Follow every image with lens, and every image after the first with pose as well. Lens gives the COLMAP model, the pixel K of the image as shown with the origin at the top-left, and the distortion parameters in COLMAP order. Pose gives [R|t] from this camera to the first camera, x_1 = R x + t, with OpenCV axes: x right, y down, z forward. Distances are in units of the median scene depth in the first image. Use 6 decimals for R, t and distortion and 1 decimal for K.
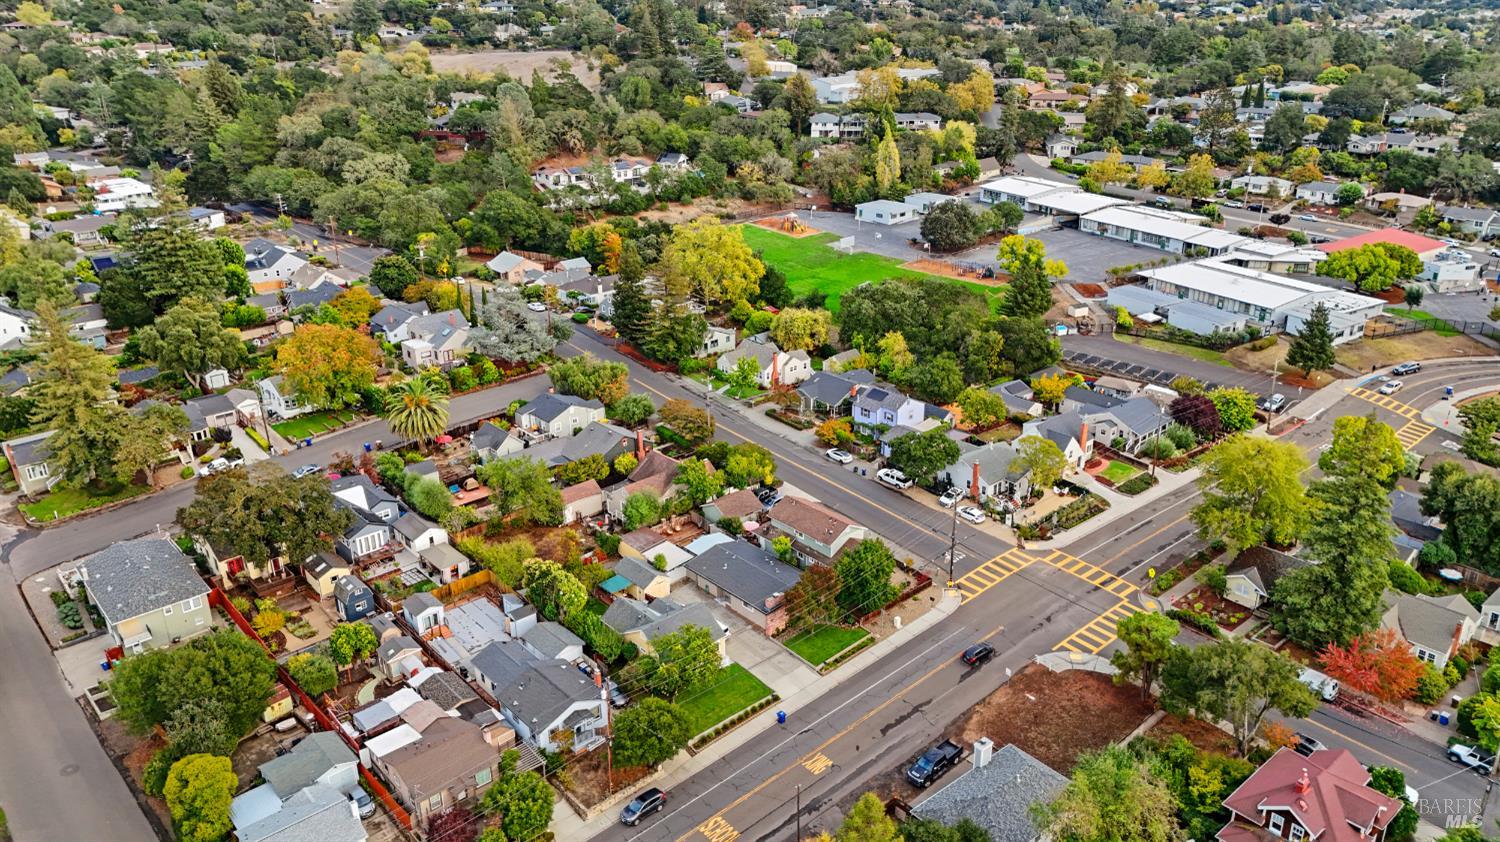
lens RADIAL K [[1100.0, 0, 753.1], [0, 1100.0, 423.1], [0, 0, 1]] dist [0.040198, -0.010219]
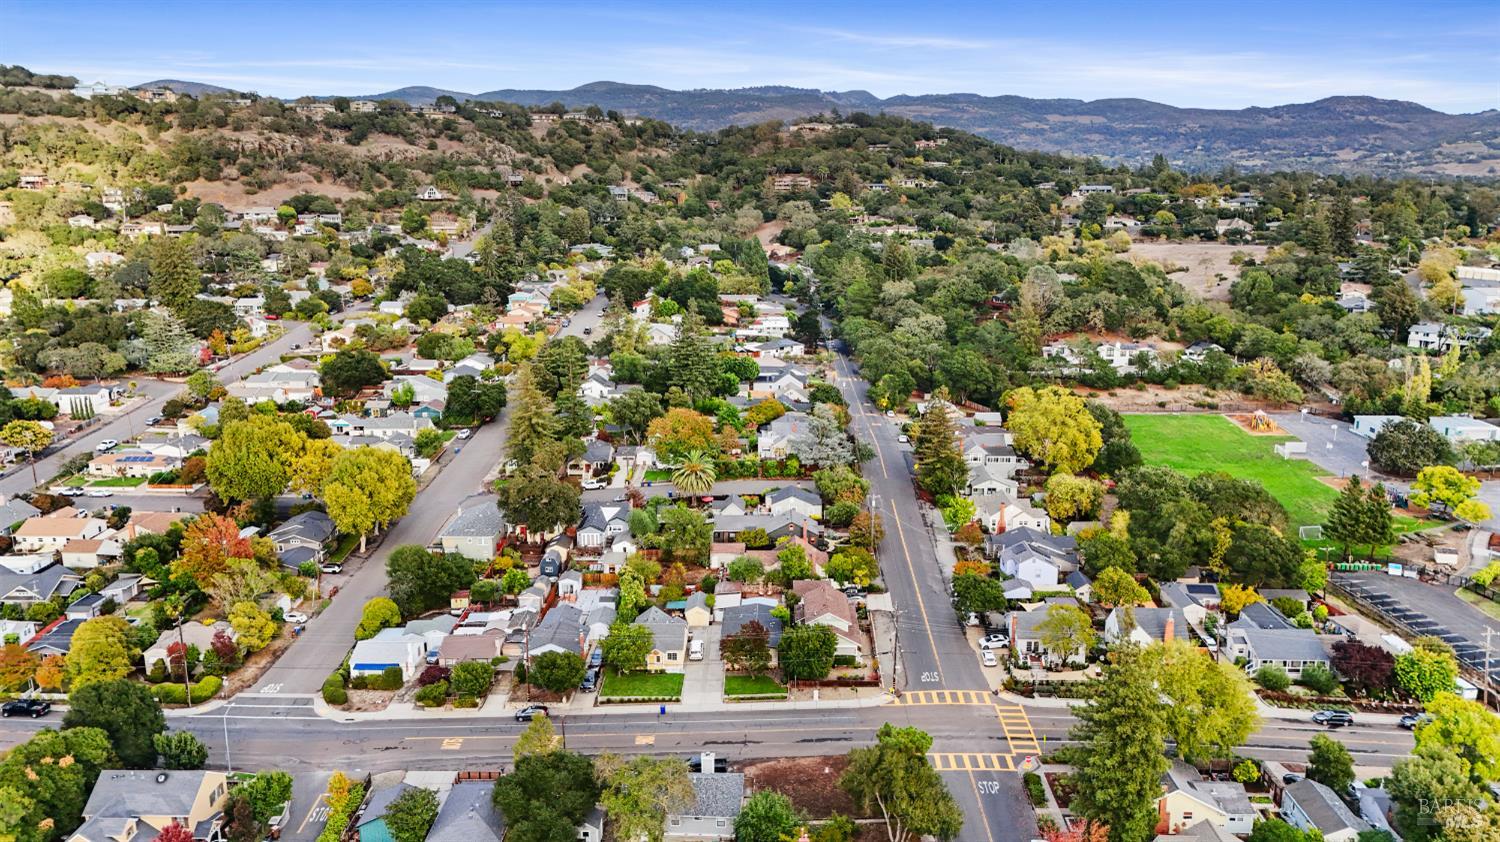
lens RADIAL K [[1100.0, 0, 749.4], [0, 1100.0, 418.2], [0, 0, 1]] dist [0.040198, -0.010219]
pose [[0.727662, 0.158731, -0.667317, 0.717607], [-0.264595, 0.962518, -0.059573, -0.016833], [0.632849, 0.219918, 0.742387, -0.005214]]
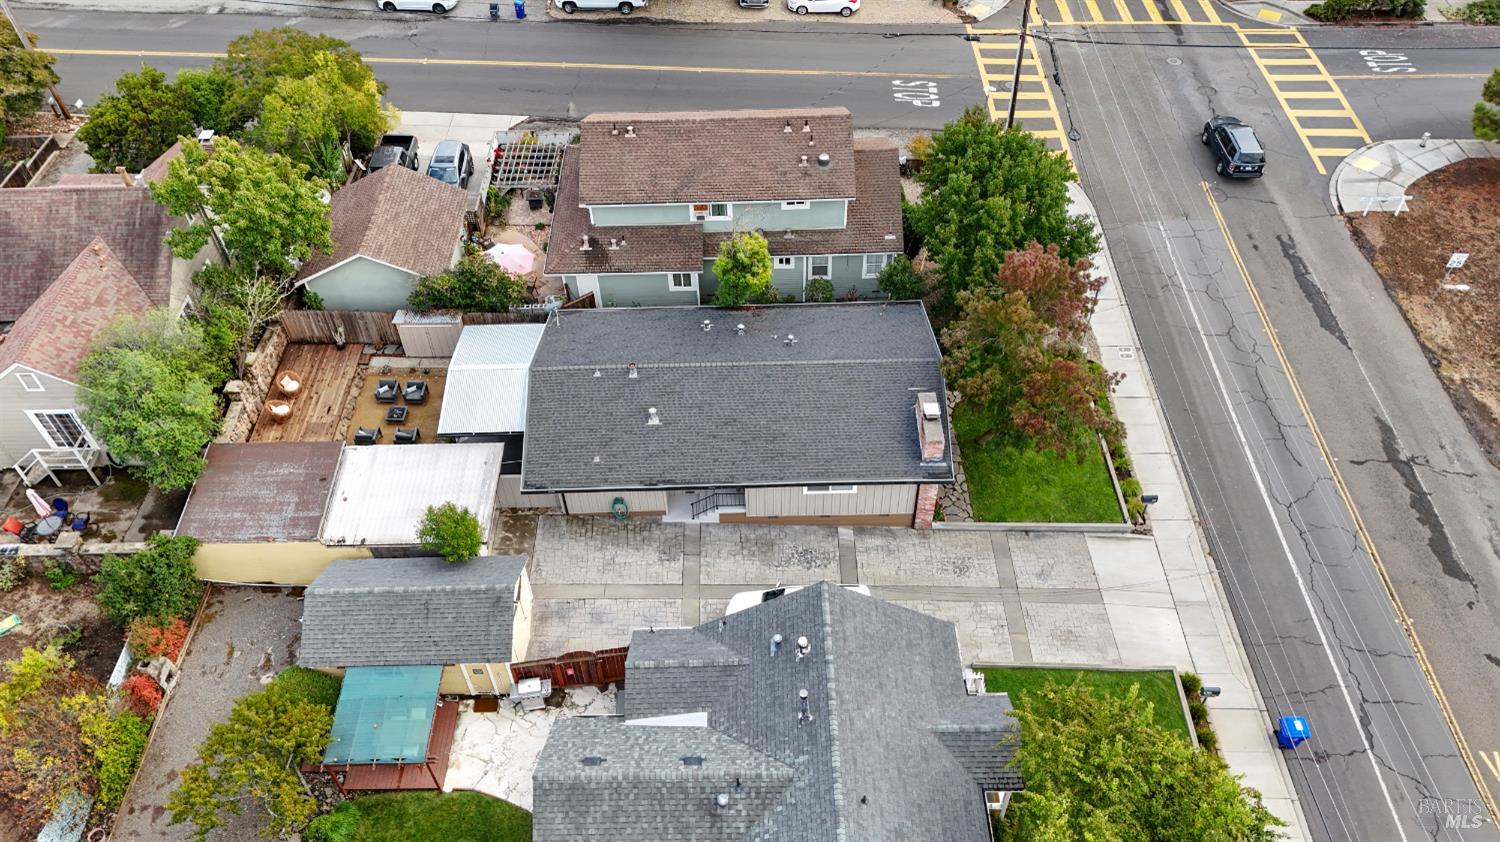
lens RADIAL K [[1100.0, 0, 747.5], [0, 1100.0, 423.1], [0, 0, 1]] dist [0.040198, -0.010219]
pose [[0.660750, -0.555297, 0.505030, -0.144348], [0.307357, 0.813997, 0.492891, -0.008273], [-0.684793, -0.170453, 0.708522, 0.683306]]
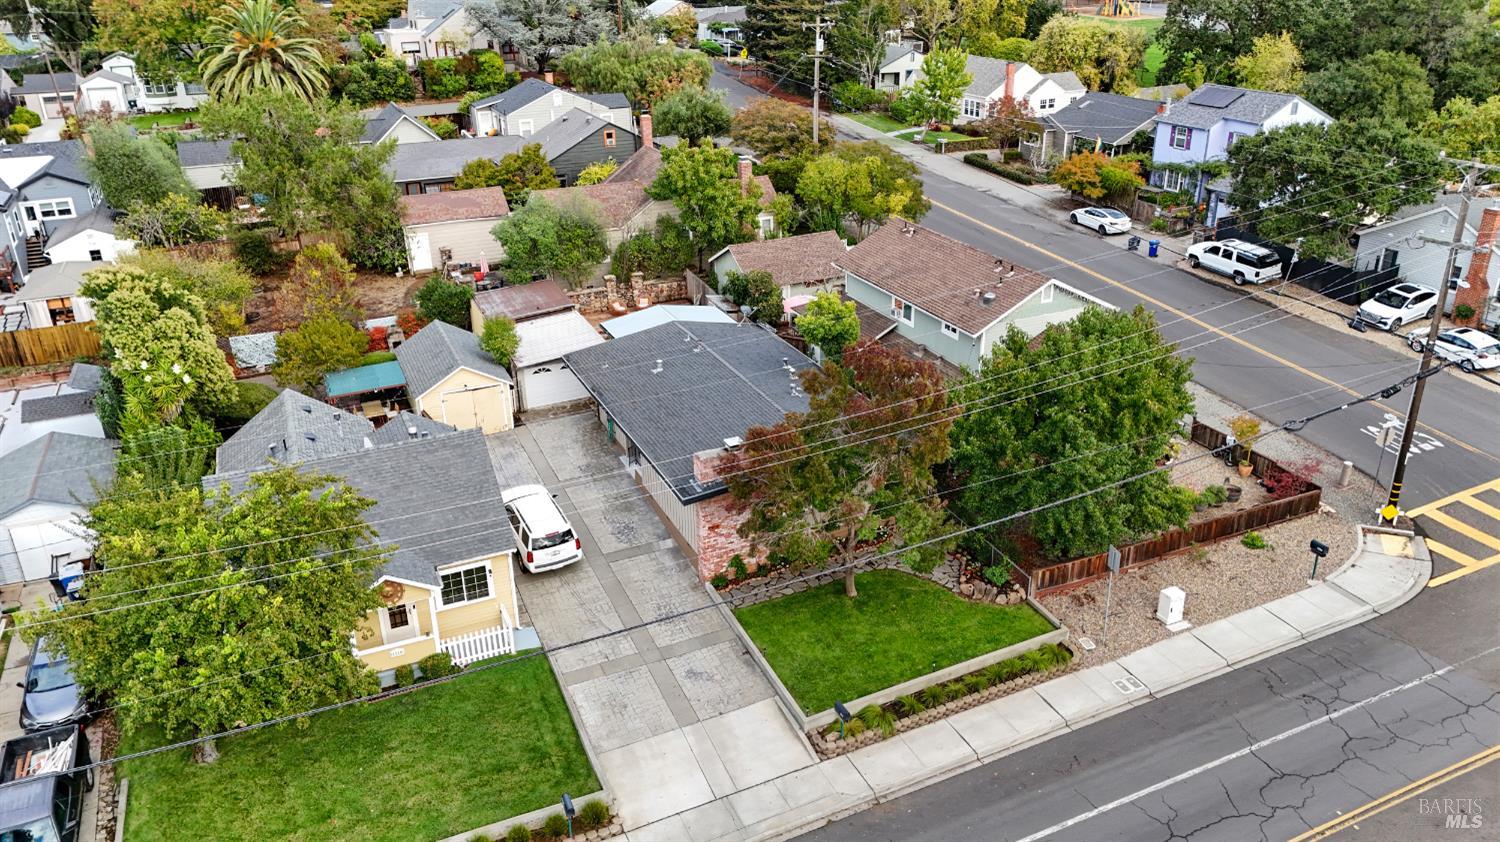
lens RADIAL K [[1100.0, 0, 754.2], [0, 1100.0, 424.7], [0, 0, 1]] dist [0.040198, -0.010219]
pose [[0.951781, 0.114713, -0.284524, 0.090470], [-0.106578, 0.993332, 0.043965, 0.115477], [0.287670, -0.011521, 0.957660, 0.606146]]
